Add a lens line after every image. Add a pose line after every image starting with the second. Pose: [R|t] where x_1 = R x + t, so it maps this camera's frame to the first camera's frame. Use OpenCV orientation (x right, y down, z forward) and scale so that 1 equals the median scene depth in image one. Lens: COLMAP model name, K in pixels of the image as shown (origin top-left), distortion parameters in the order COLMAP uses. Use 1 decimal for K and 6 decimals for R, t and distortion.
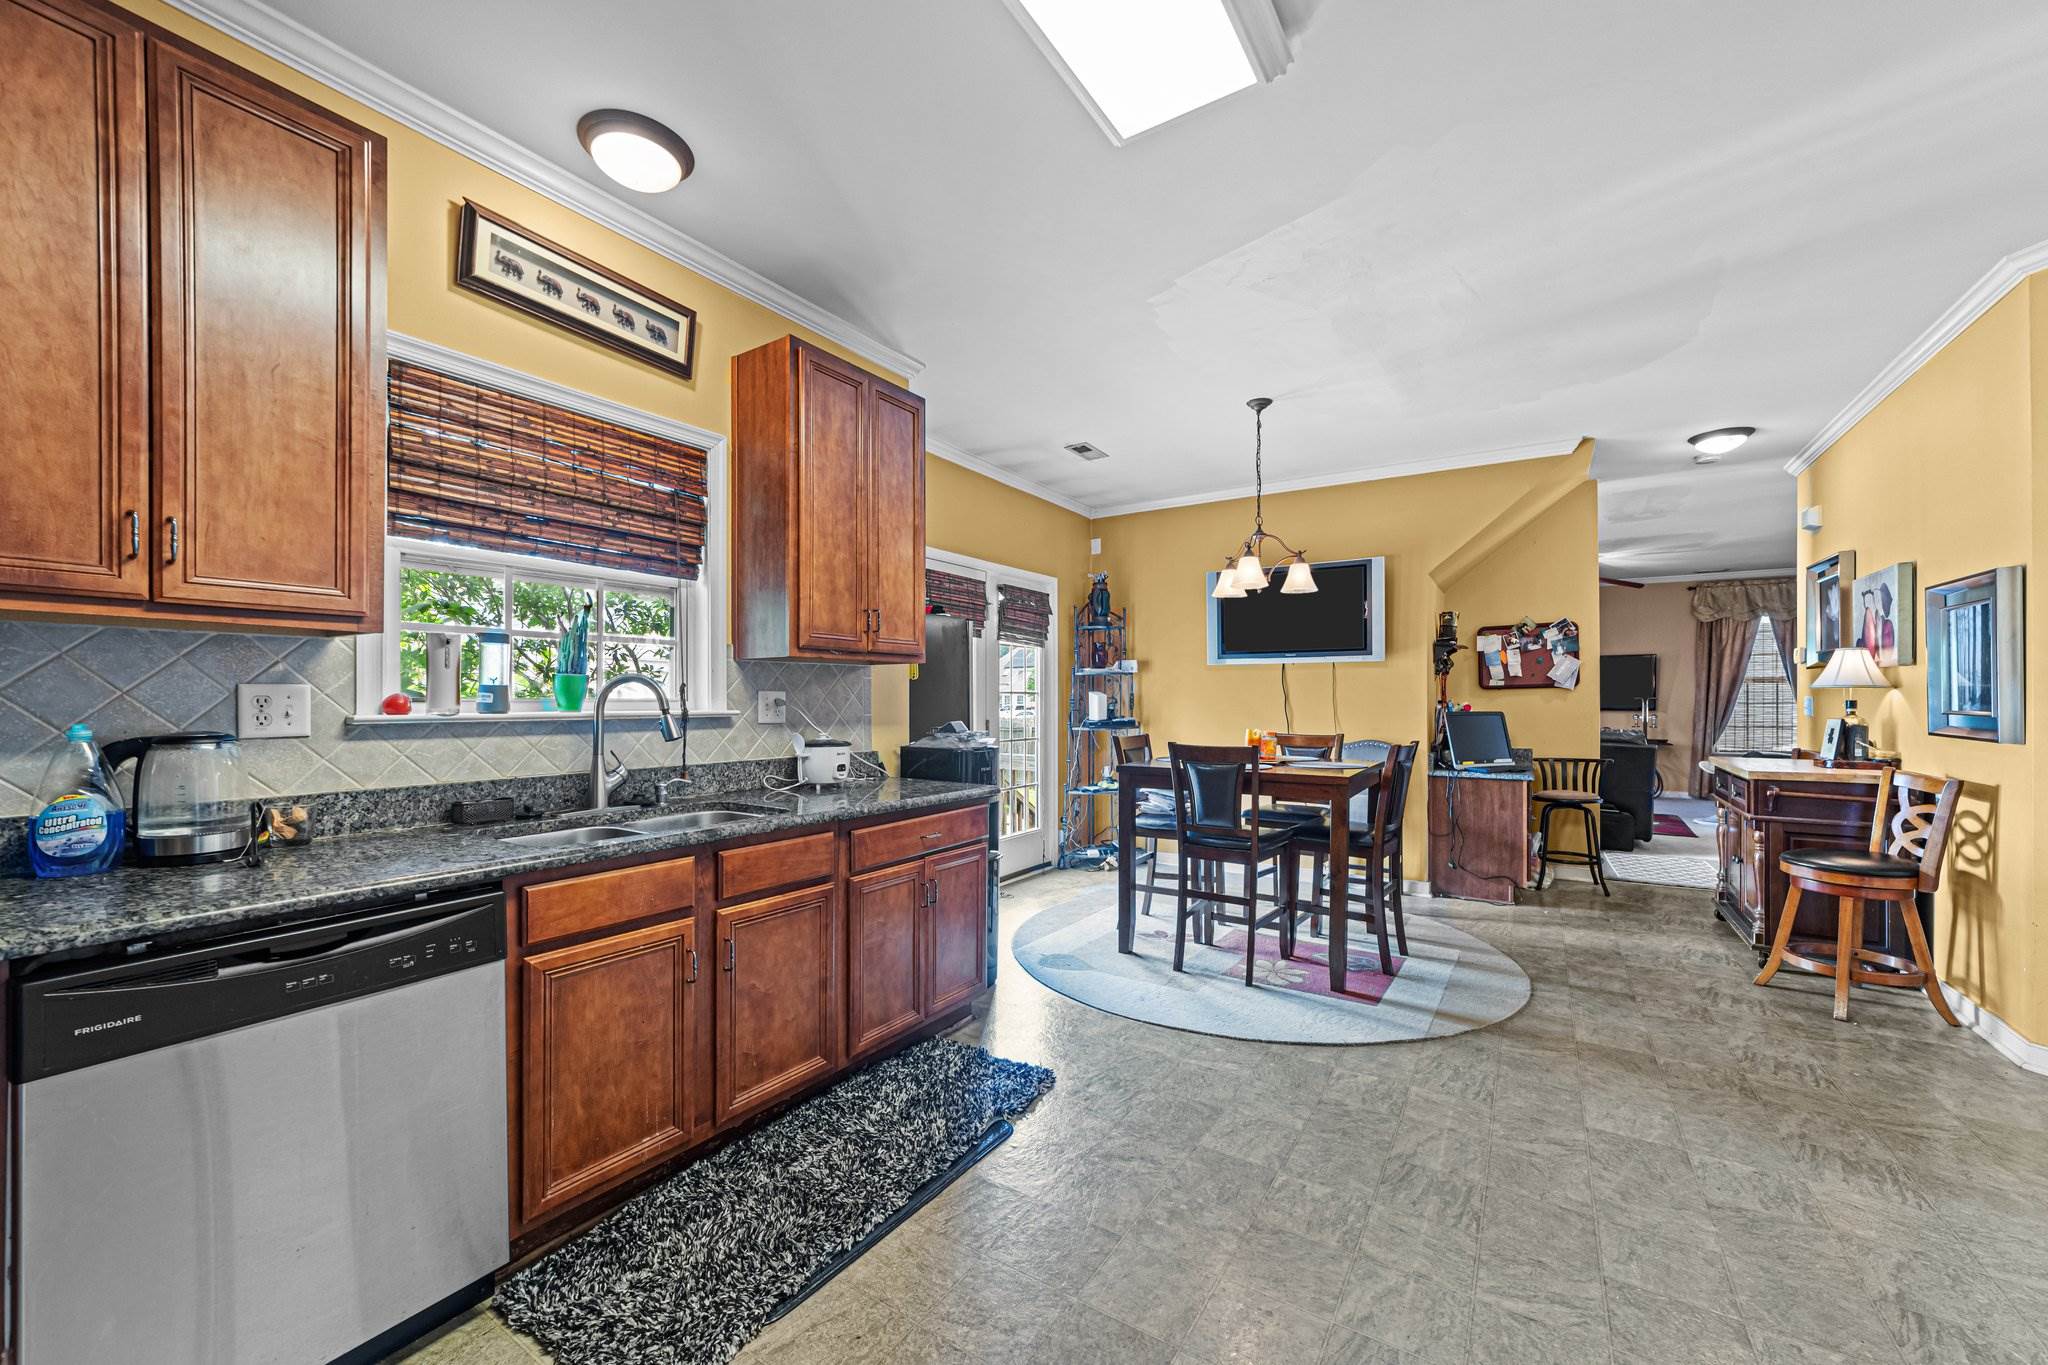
lens RADIAL K [[800.5, 0, 1022.6], [0, 800.5, 705.4], [0, 0, 1]] dist [-0.014395, 0.010010]
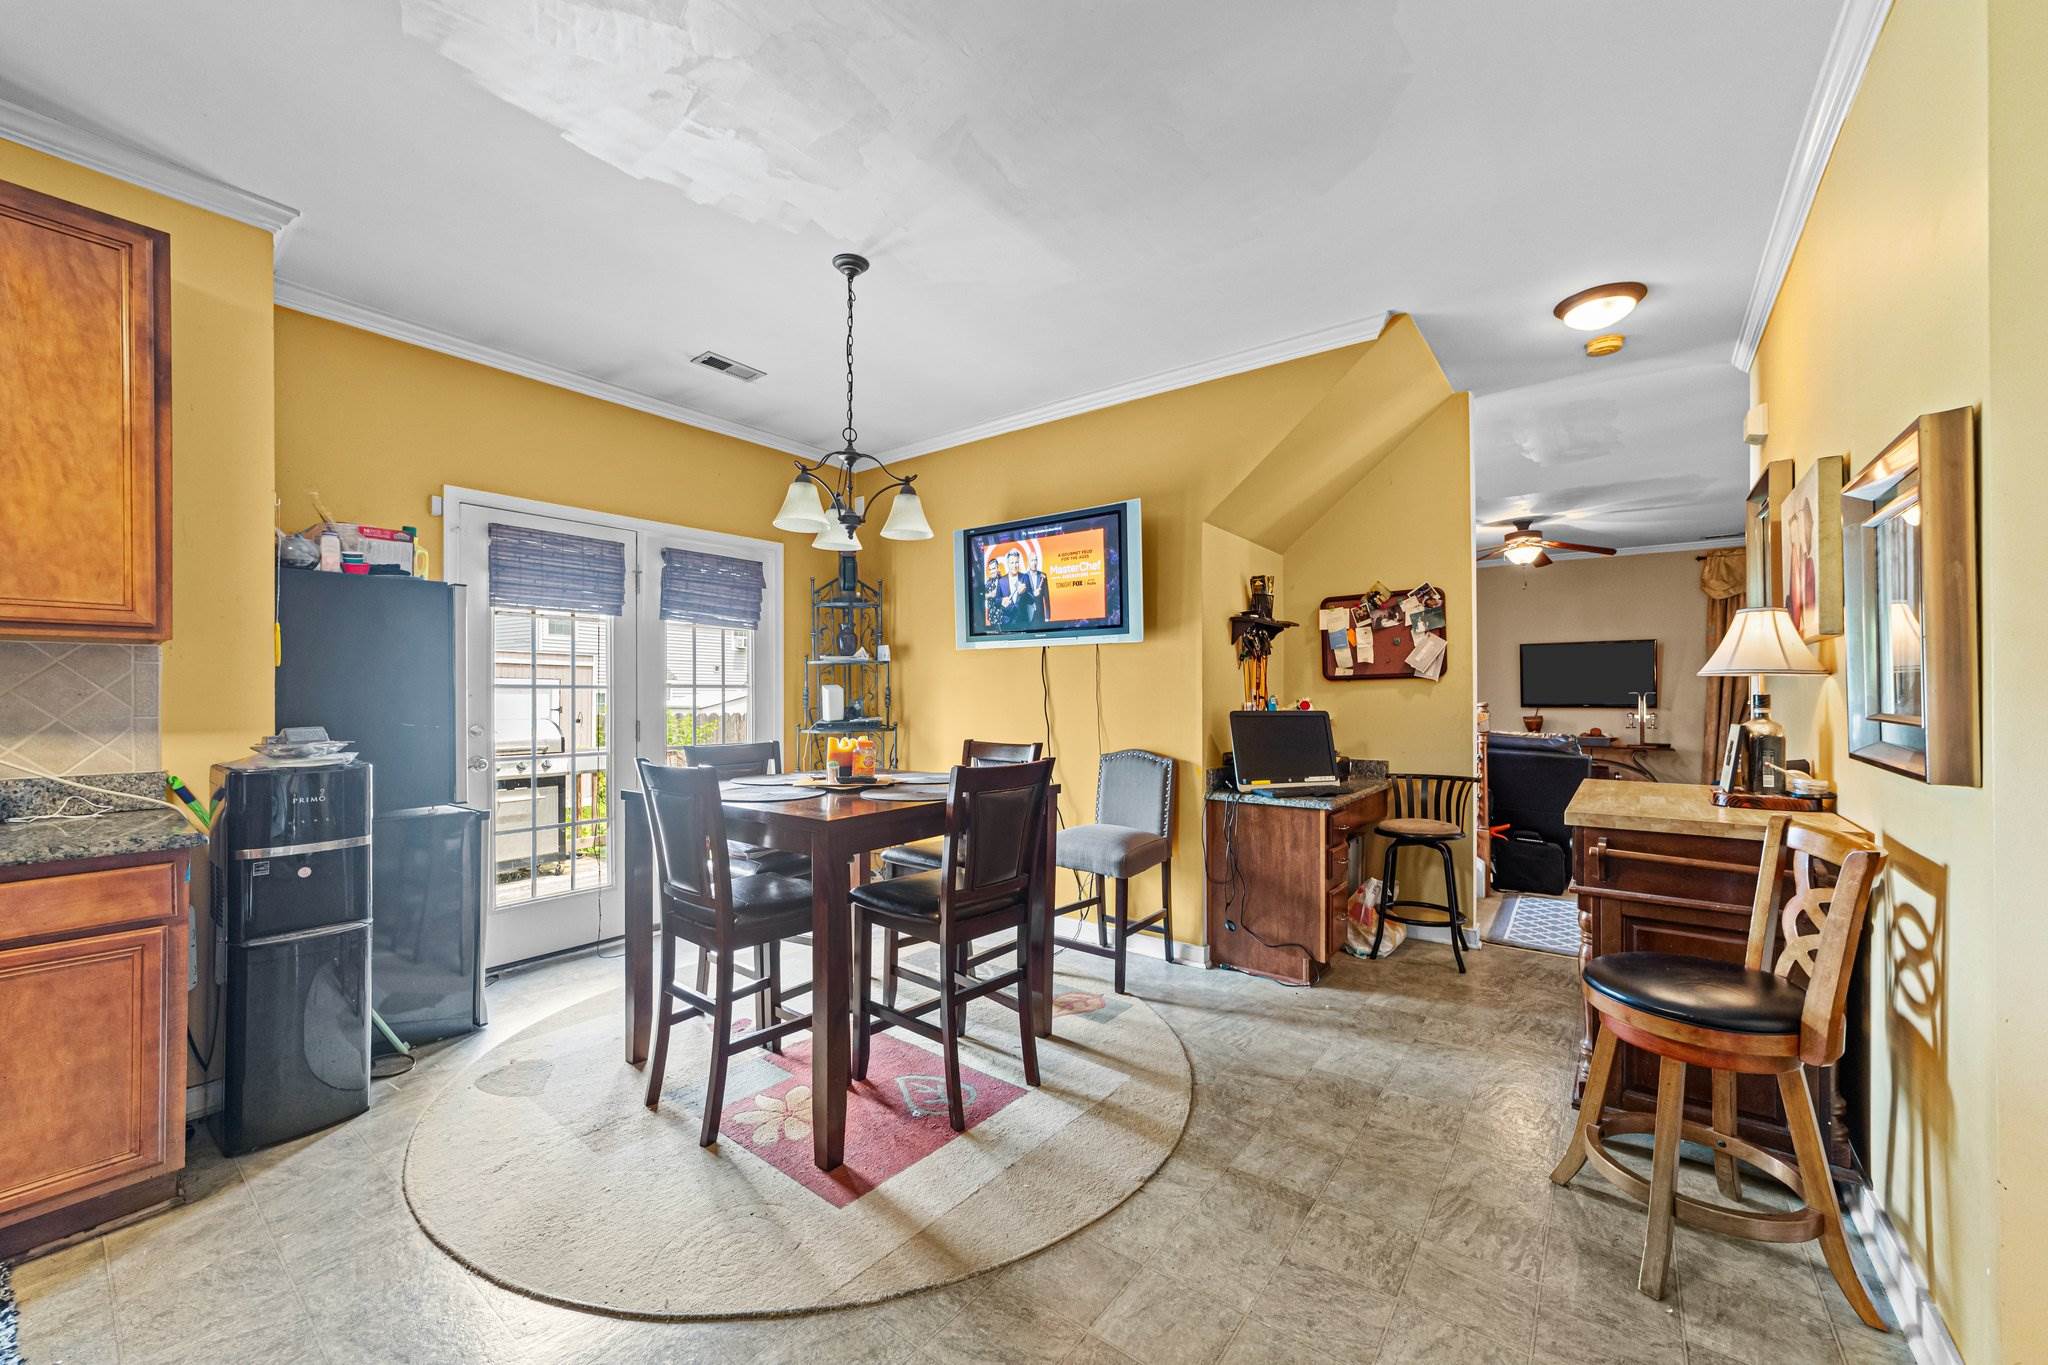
lens RADIAL K [[788.0, 0, 1022.3], [0, 788.0, 697.7], [0, 0, 1]] dist [-0.014124, 0.008256]
pose [[0.996647, -0.000838, -0.081813, 0.415768], [0.000461, 0.999989, -0.004629, -0.001193], [0.081816, 0.004575, 0.996637, 0.282986]]
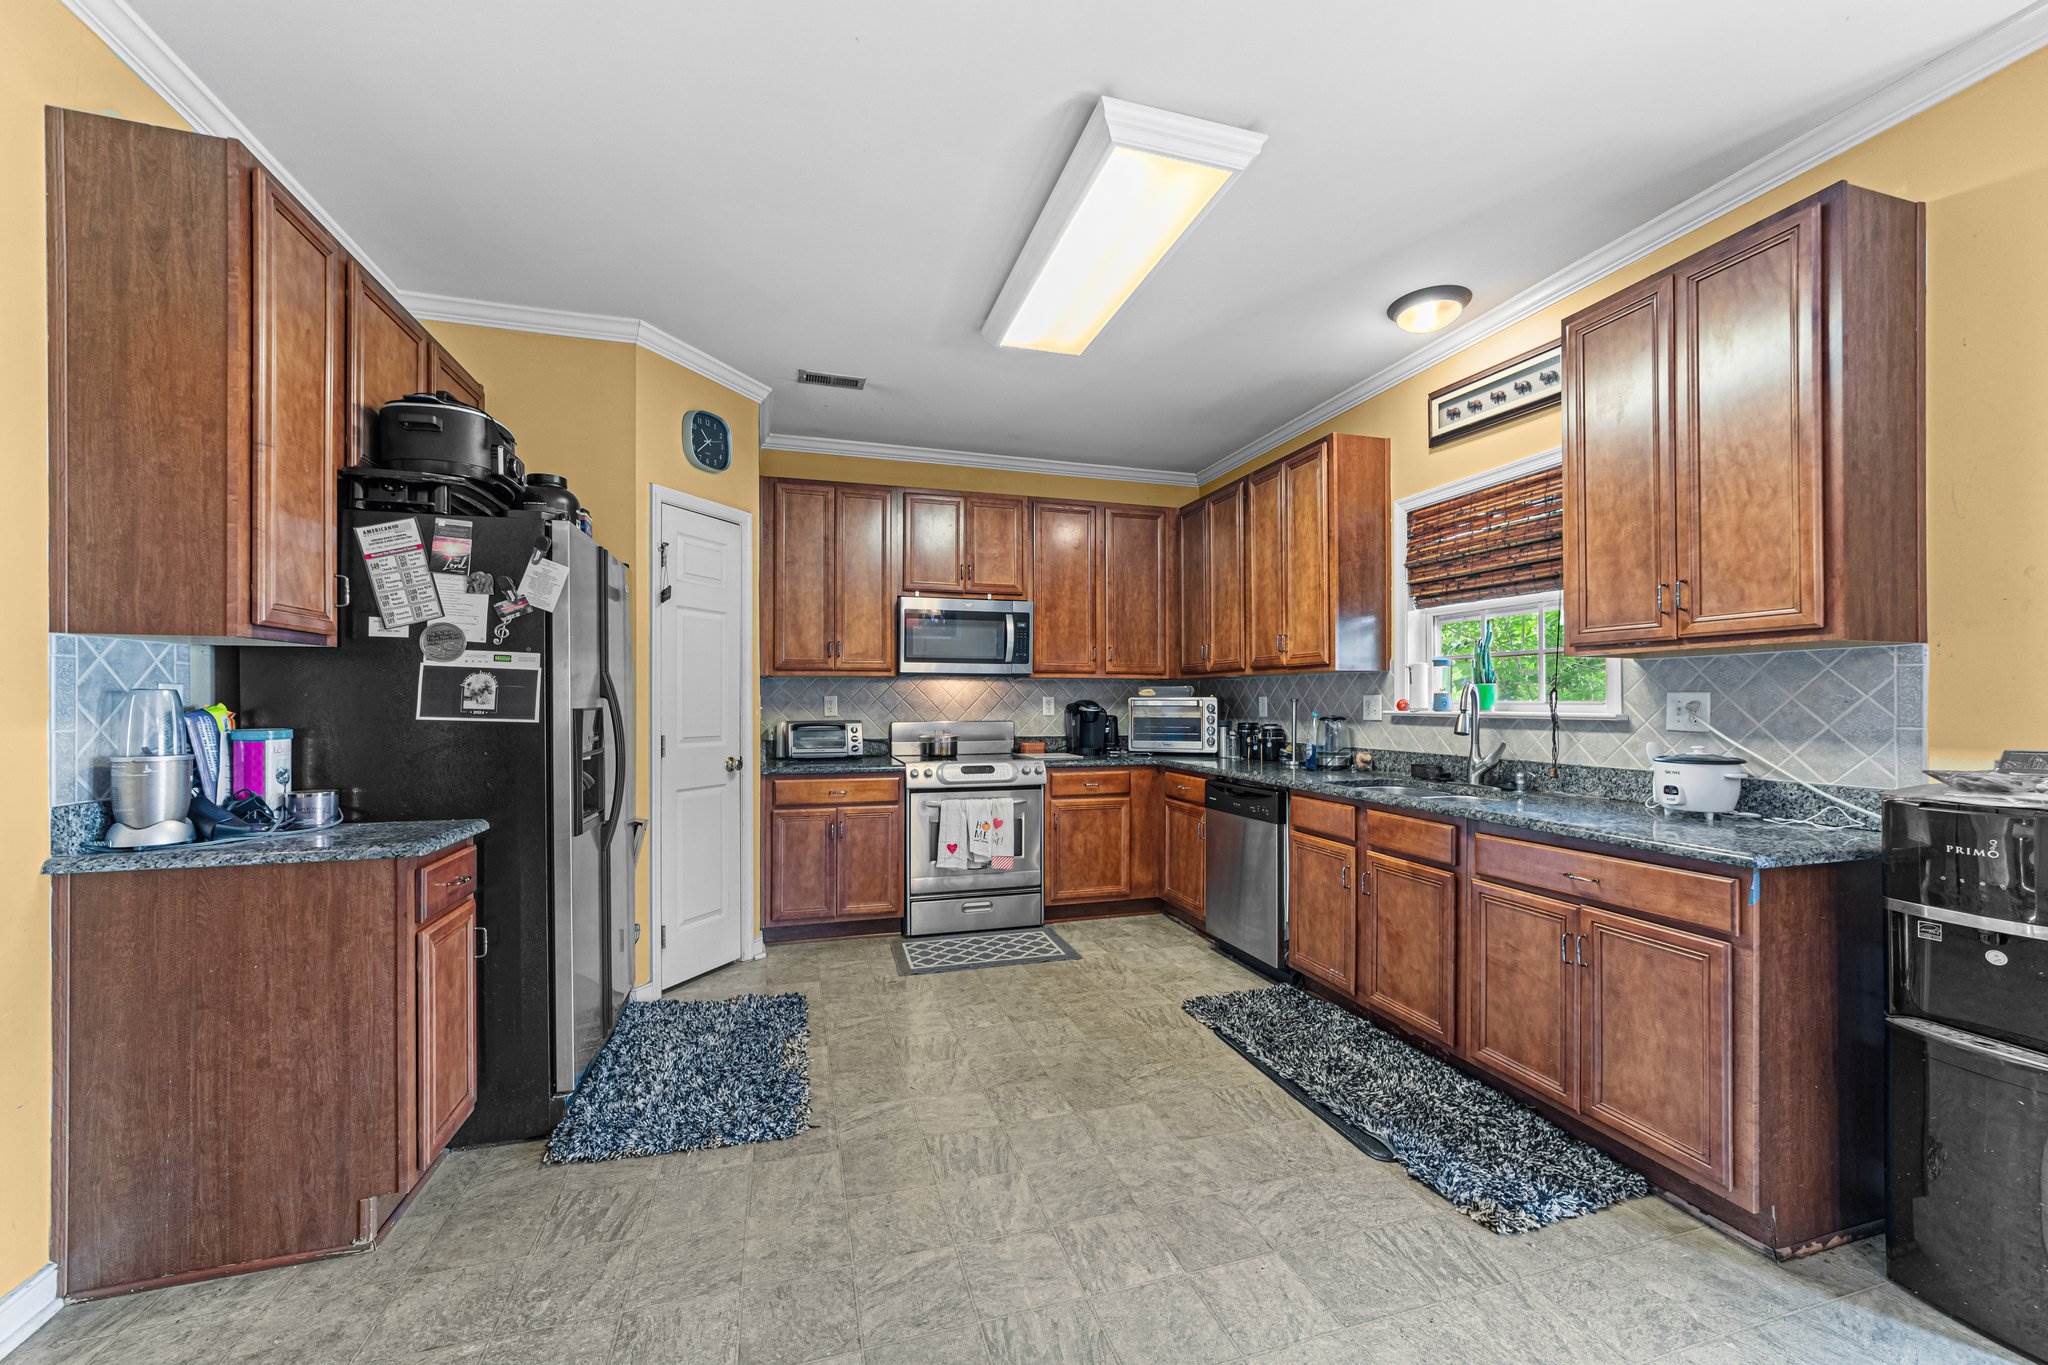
lens RADIAL K [[780.8, 0, 1026.4], [0, 780.8, 693.4], [0, 0, 1]] dist [-0.014555, 0.006983]
pose [[-0.642924, -0.009122, -0.765876, 0.456721], [-0.006508, 0.999958, -0.006446, -0.003987], [0.765903, 0.000840, -0.642956, 0.605663]]
